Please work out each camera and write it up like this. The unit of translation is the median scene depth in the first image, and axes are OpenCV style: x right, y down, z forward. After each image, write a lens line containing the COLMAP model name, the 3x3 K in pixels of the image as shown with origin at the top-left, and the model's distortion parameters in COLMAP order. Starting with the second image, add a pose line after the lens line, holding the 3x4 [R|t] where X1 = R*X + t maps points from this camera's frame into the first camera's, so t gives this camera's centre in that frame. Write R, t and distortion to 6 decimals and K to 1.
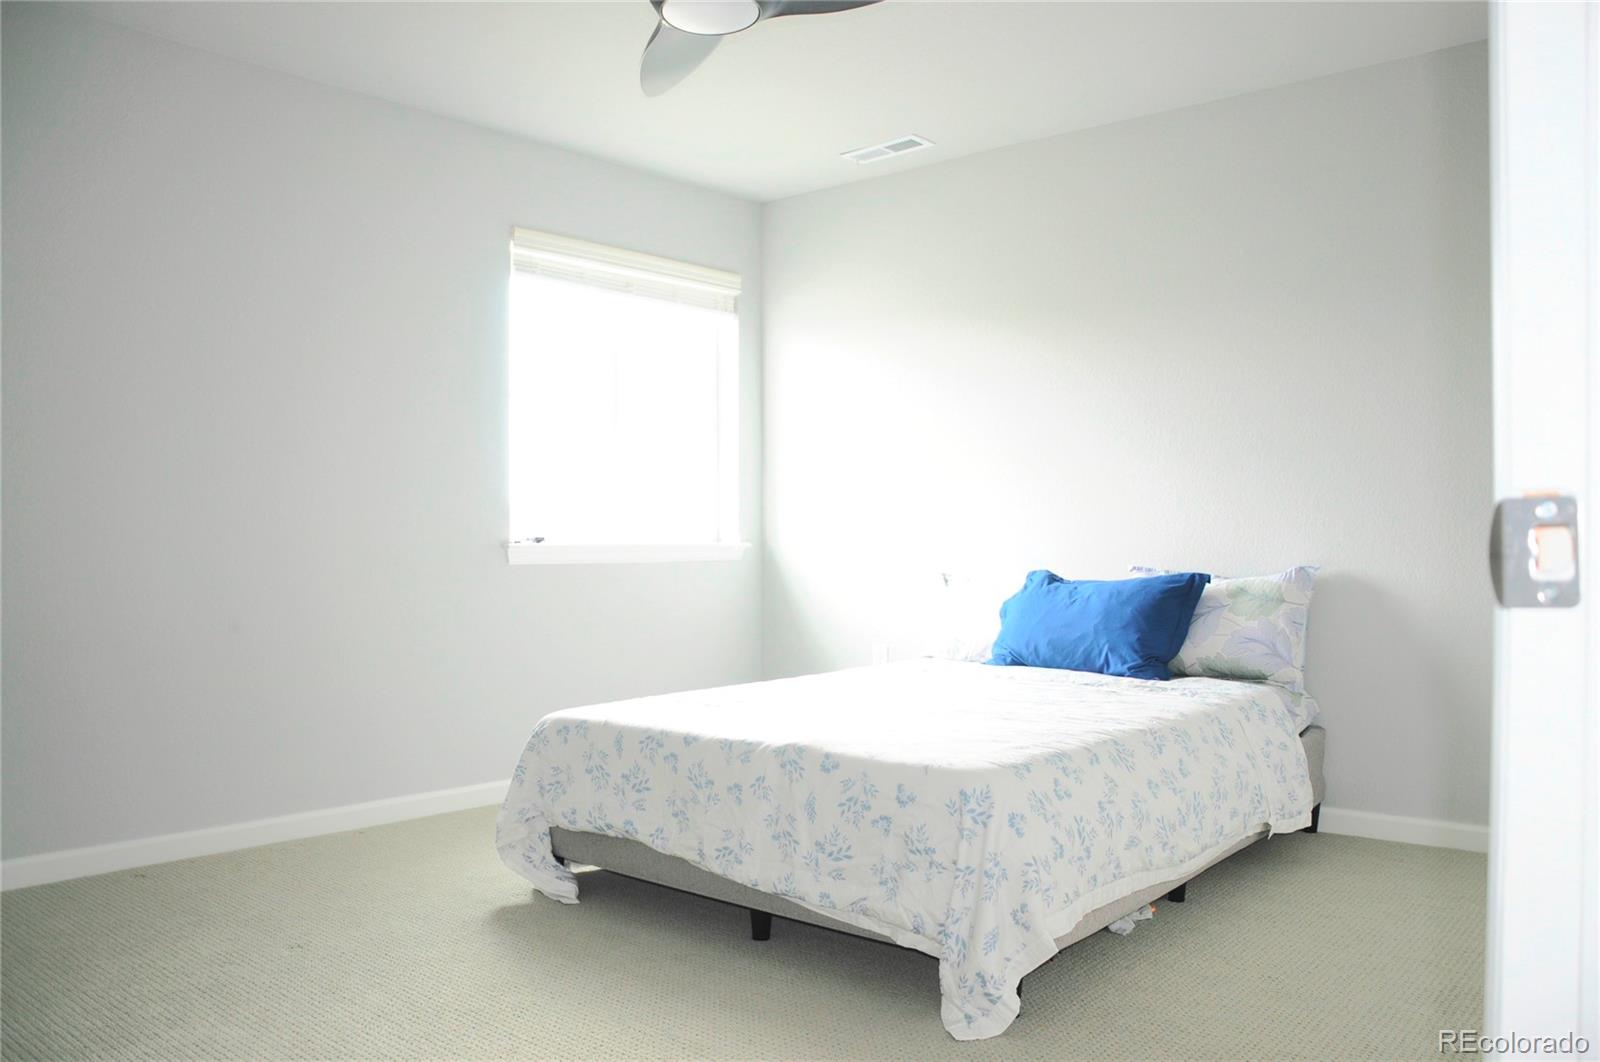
lens RADIAL K [[1260.8, 0, 802.8], [0, 1260.8, 548.4], [0, 0, 1]] dist [-0.163114, 0.127642]
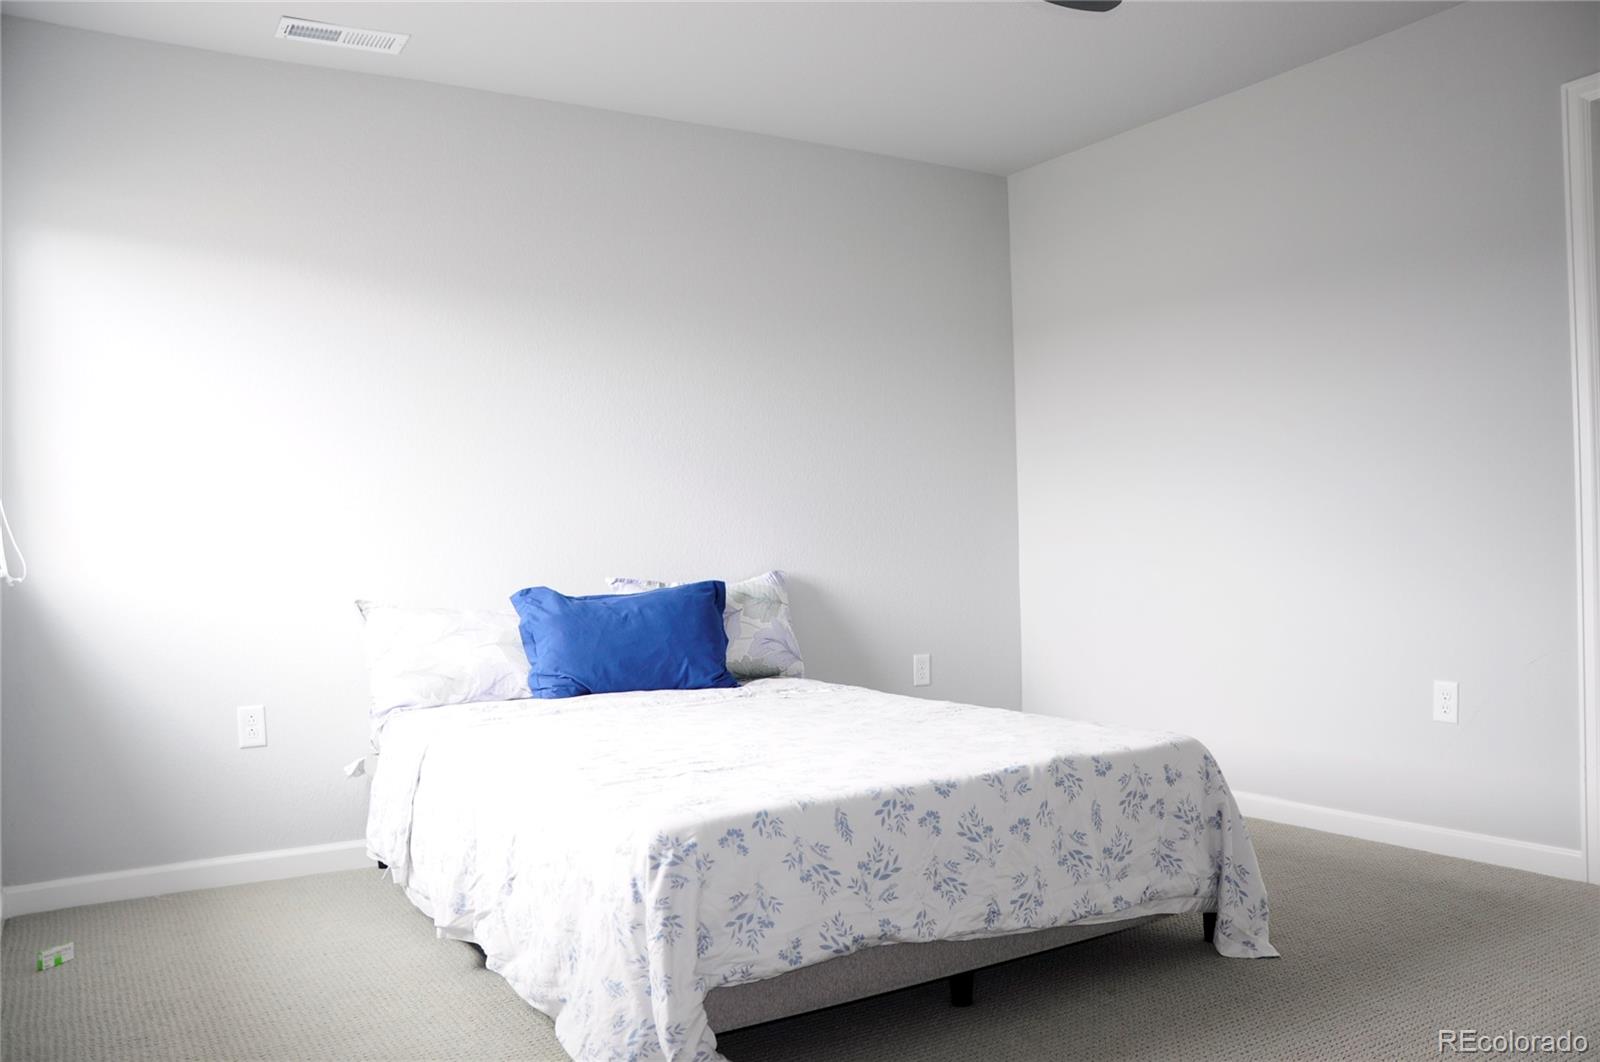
lens RADIAL K [[1260.8, 0, 802.8], [0, 1260.8, 548.4], [0, 0, 1]] dist [-0.163114, 0.127642]
pose [[0.306219, -0.007458, 0.951932, -0.893622], [0.031204, 0.999511, -0.002207, -0.003073], [-0.951450, 0.030380, 0.306301, 0.846390]]
